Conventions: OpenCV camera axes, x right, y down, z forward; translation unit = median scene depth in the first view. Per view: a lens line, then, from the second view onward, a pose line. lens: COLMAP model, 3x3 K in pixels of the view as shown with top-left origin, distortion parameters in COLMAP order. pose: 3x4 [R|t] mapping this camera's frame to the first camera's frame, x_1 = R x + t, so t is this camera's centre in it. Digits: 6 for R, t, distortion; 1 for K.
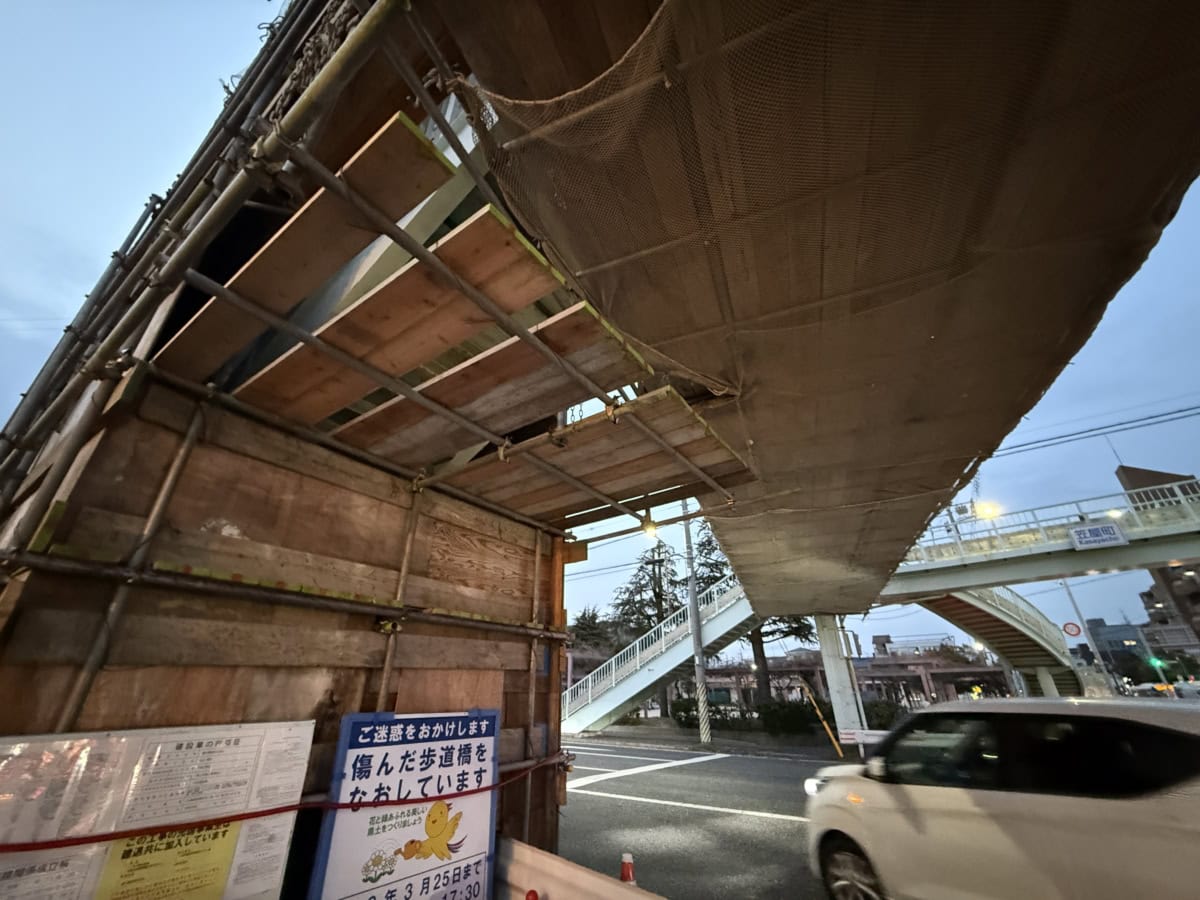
lens RADIAL K [[477.2, 0, 590.8], [0, 477.2, 451.3], [0, 0, 1]] dist [-0.000242, 0.001155]
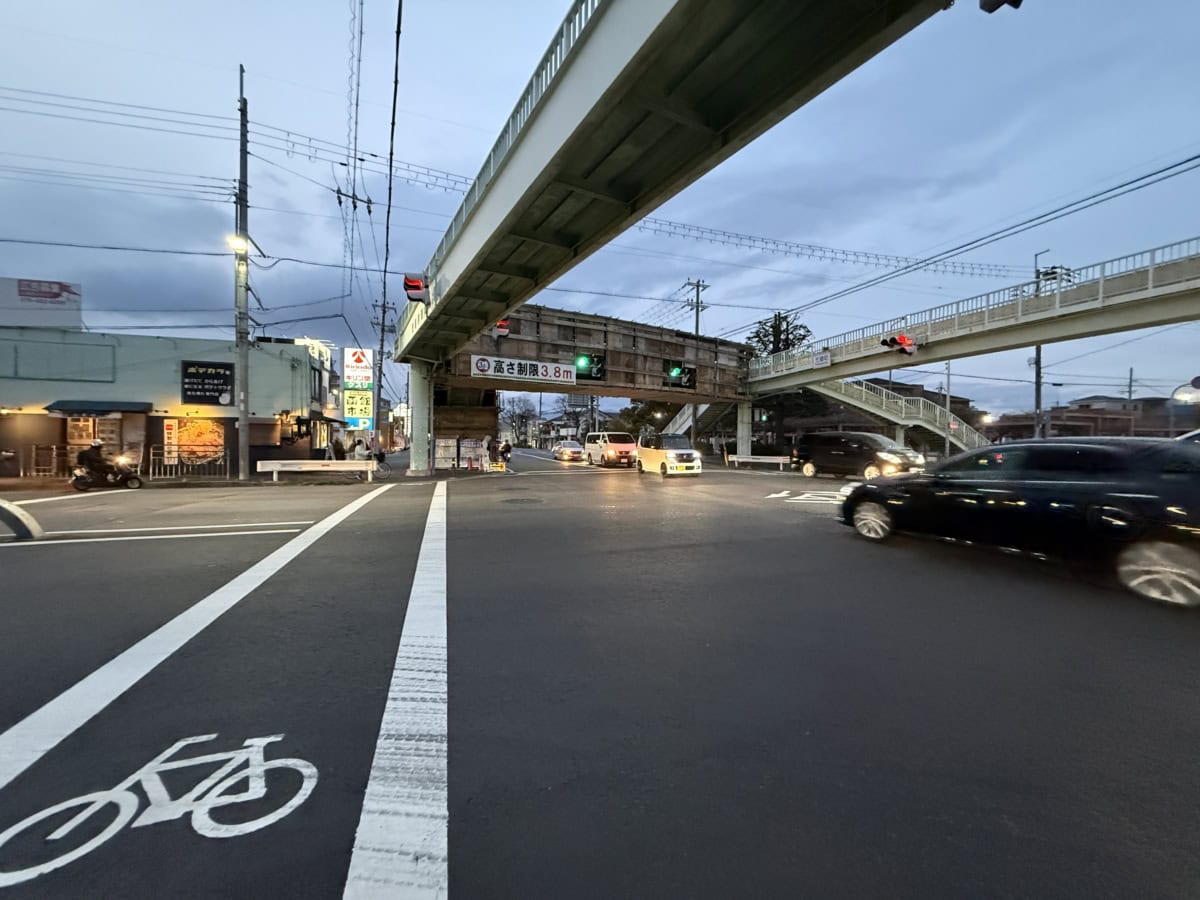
lens RADIAL K [[477.2, 0, 592.7], [0, 477.2, 457.3], [0, 0, 1]] dist [-0.000242, 0.001155]
pose [[0.808468, 0.019443, -0.588218, 6.982649], [0.263095, 0.882091, 0.390764, -2.081549], [0.526460, -0.470678, 0.708027, -4.371007]]
